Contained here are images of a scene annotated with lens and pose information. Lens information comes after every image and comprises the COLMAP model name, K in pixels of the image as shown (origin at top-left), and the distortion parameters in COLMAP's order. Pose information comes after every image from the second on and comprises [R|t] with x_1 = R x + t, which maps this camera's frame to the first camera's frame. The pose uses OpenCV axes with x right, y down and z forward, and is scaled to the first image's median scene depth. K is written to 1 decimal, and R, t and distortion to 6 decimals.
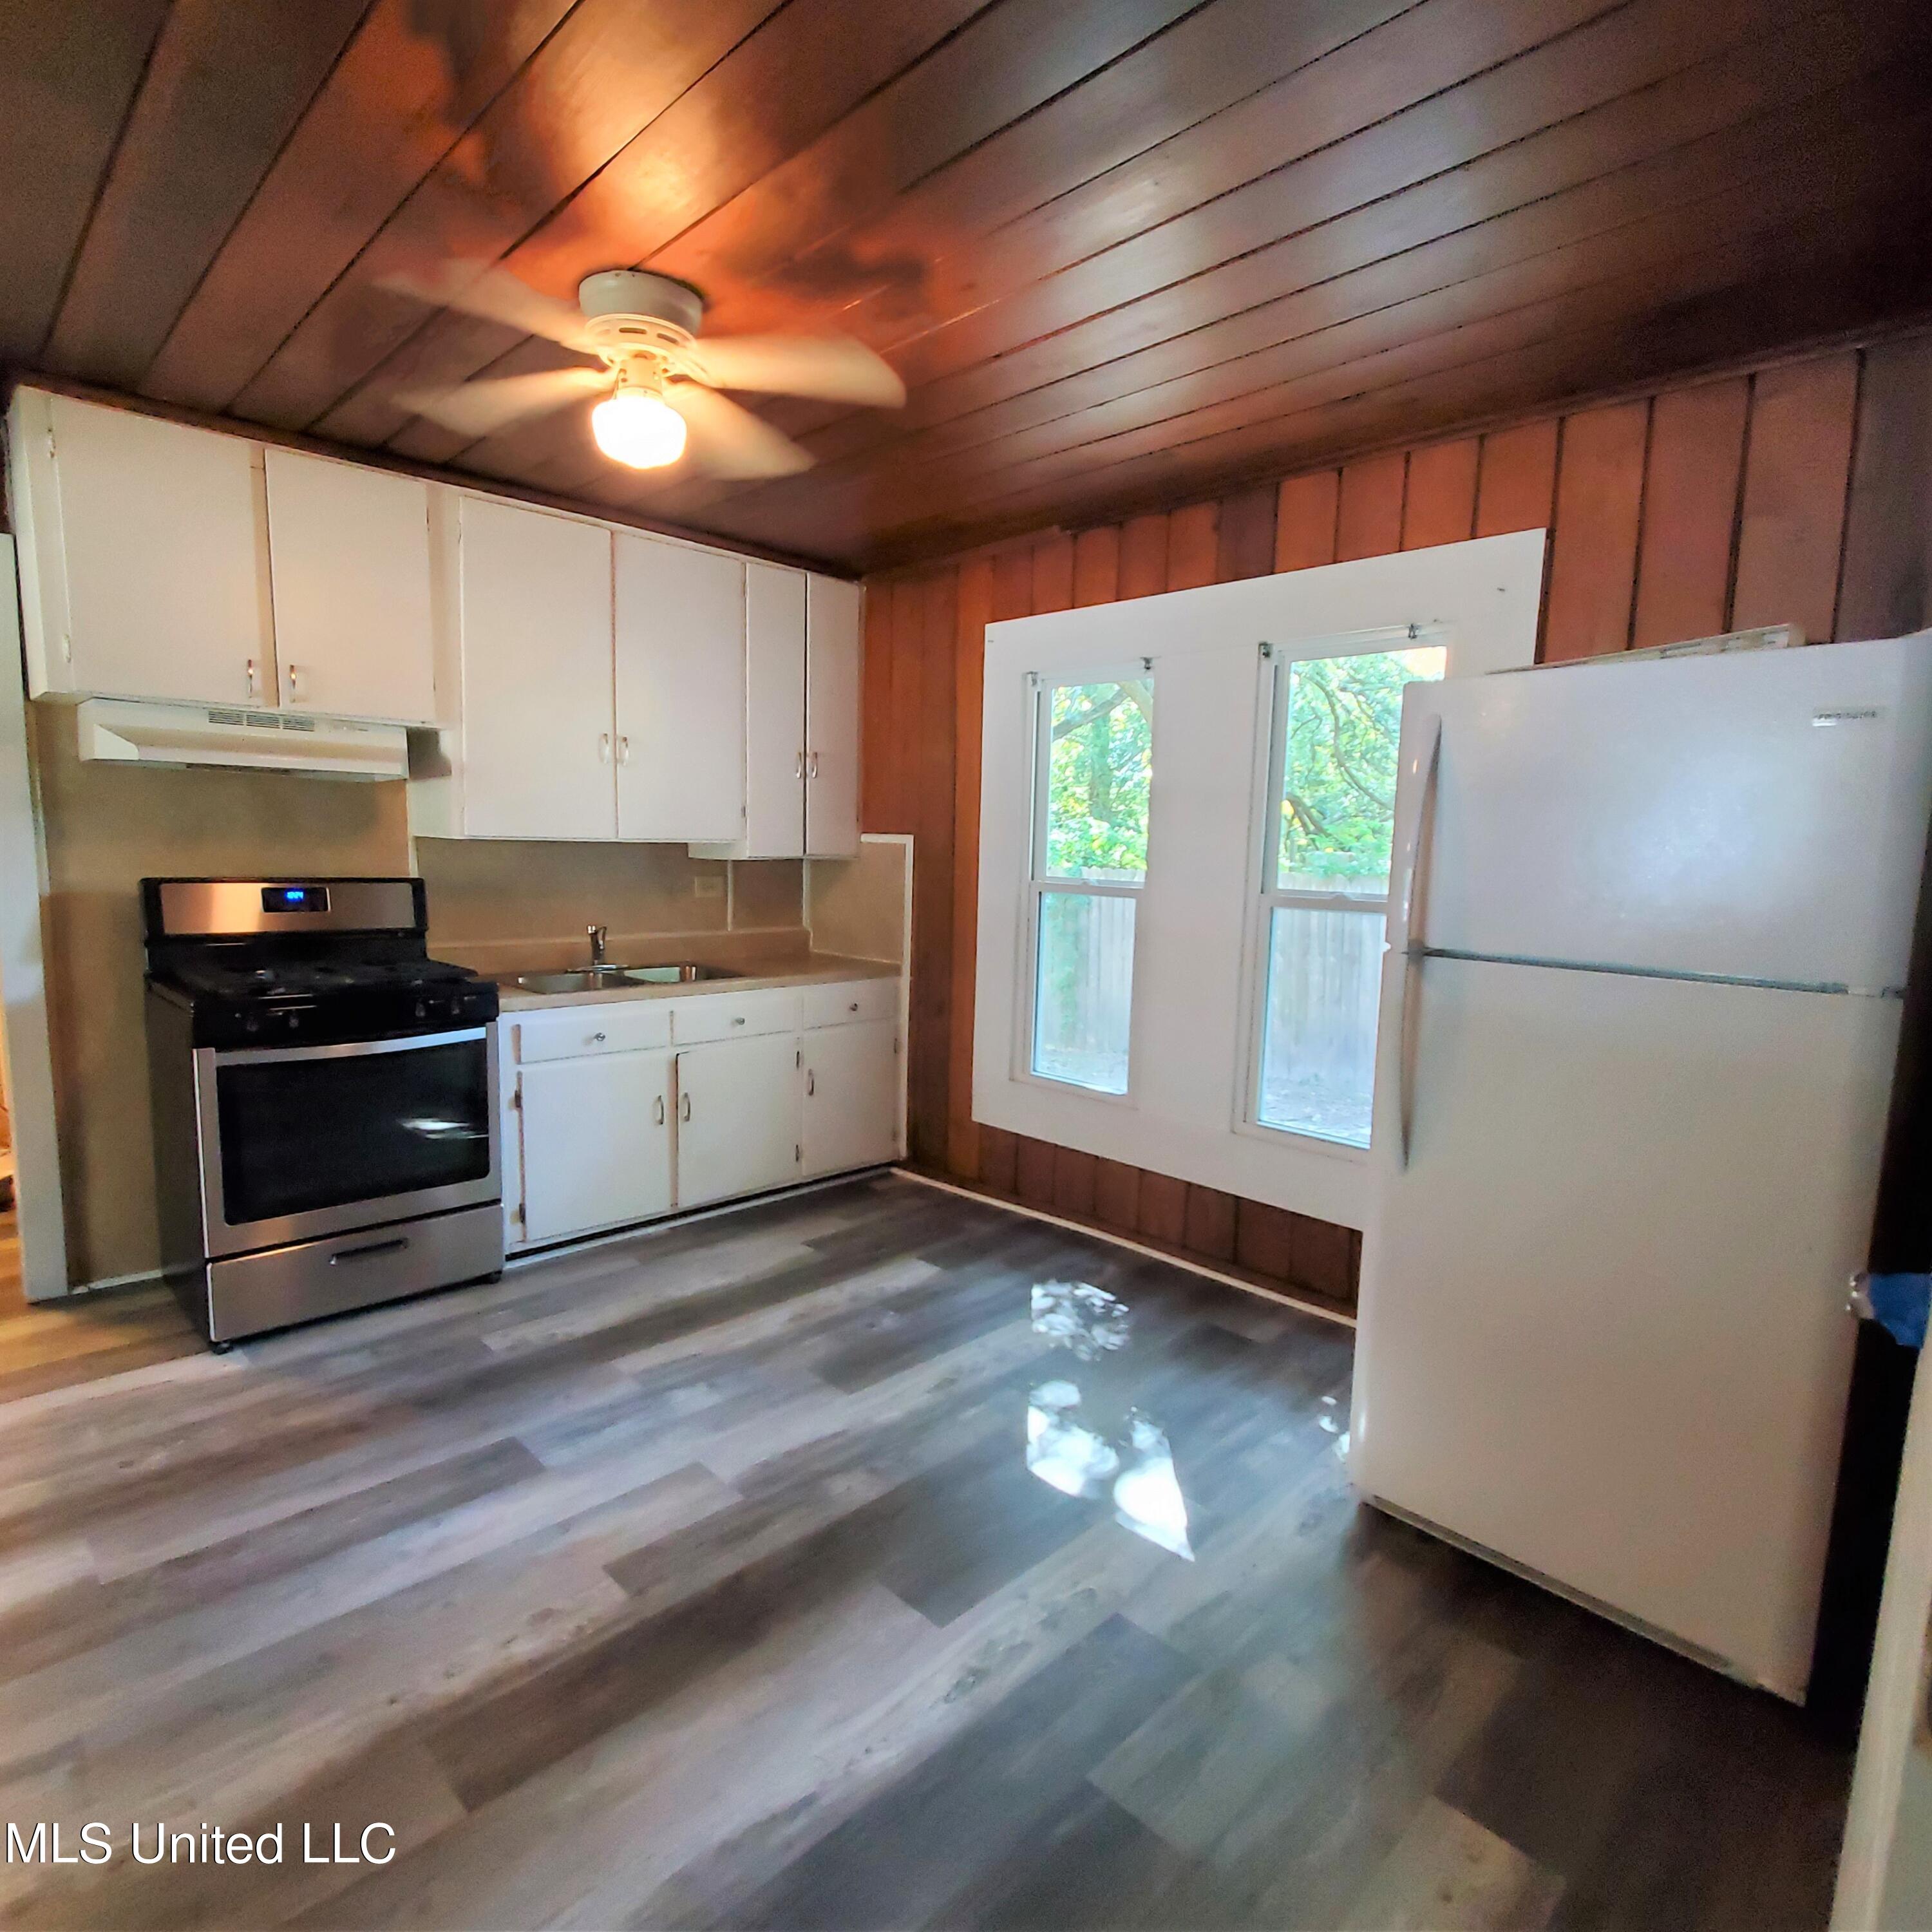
lens RADIAL K [[1099.0, 0, 966.0], [0, 1099.0, 966.0], [0, 0, 1]] dist [-0.004580, 0.000561]
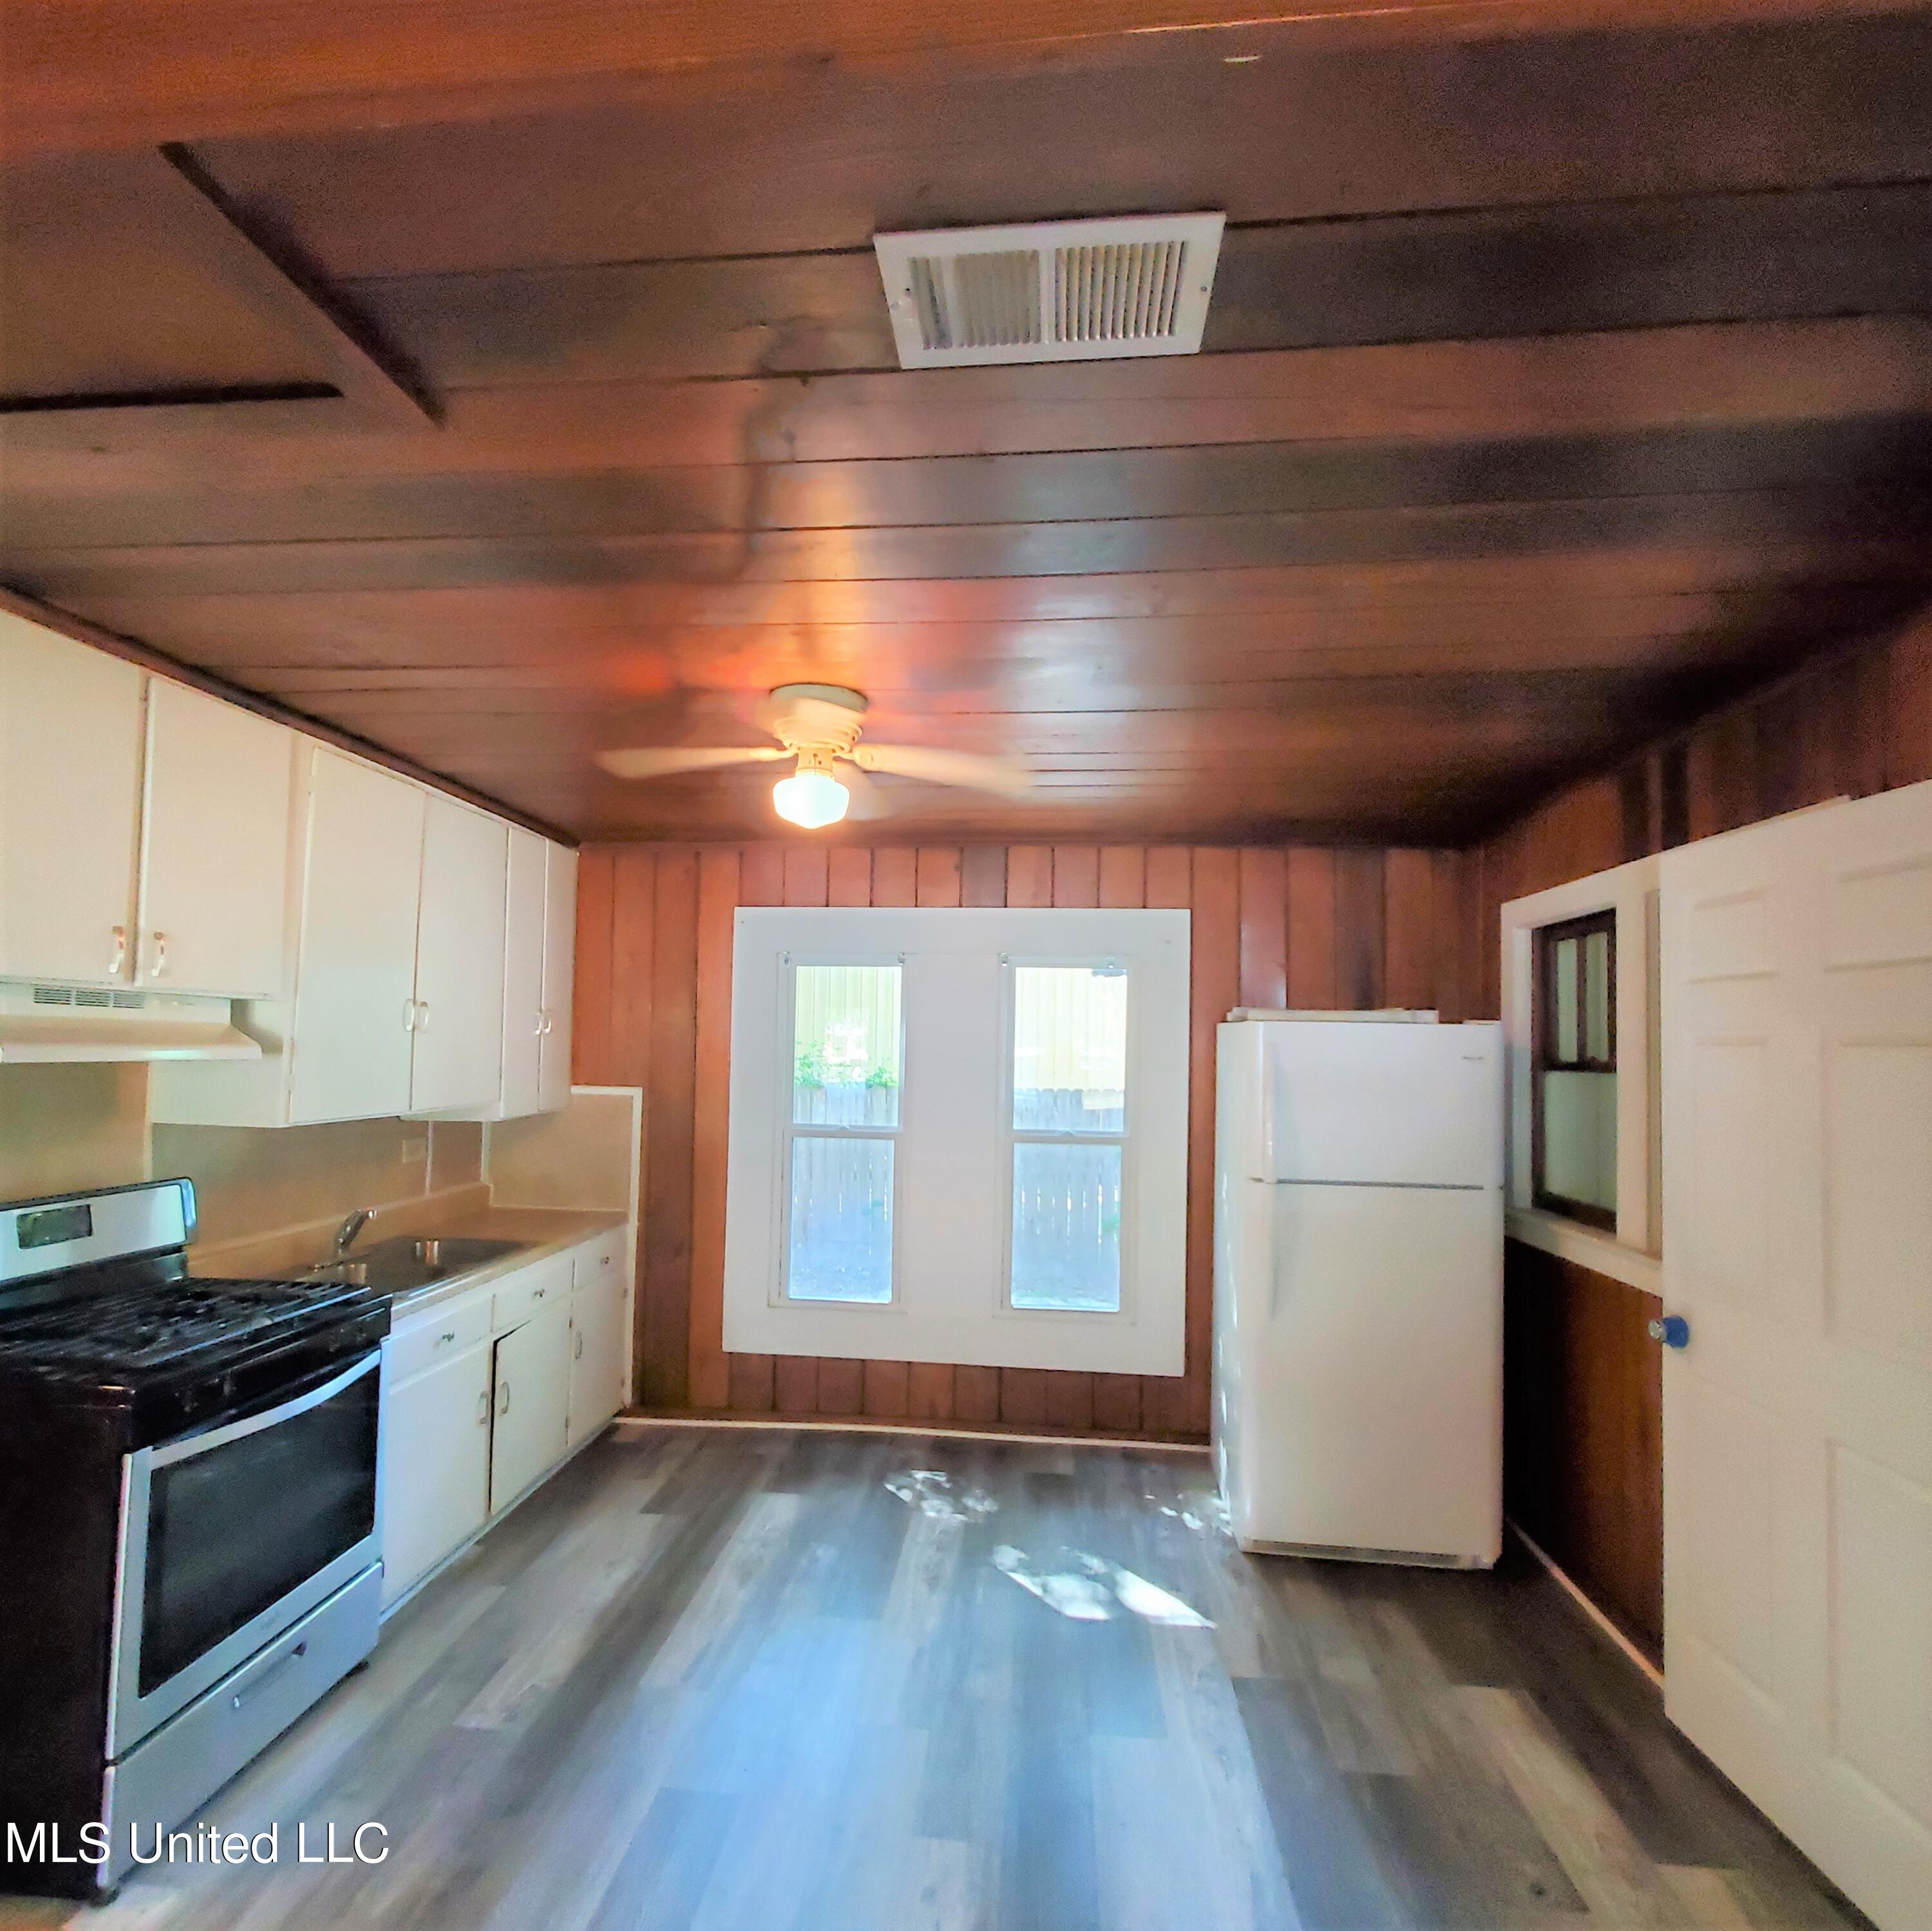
lens RADIAL K [[1009.5, 0, 952.2], [0, 1009.5, 982.2], [0, 0, 1]] dist [-0.011252, 0.009815]
pose [[0.768568, 0.029797, 0.639074, -0.585352], [0.073580, 0.988169, -0.134563, -0.086960], [-0.635523, 0.150444, 0.757283, 0.062880]]
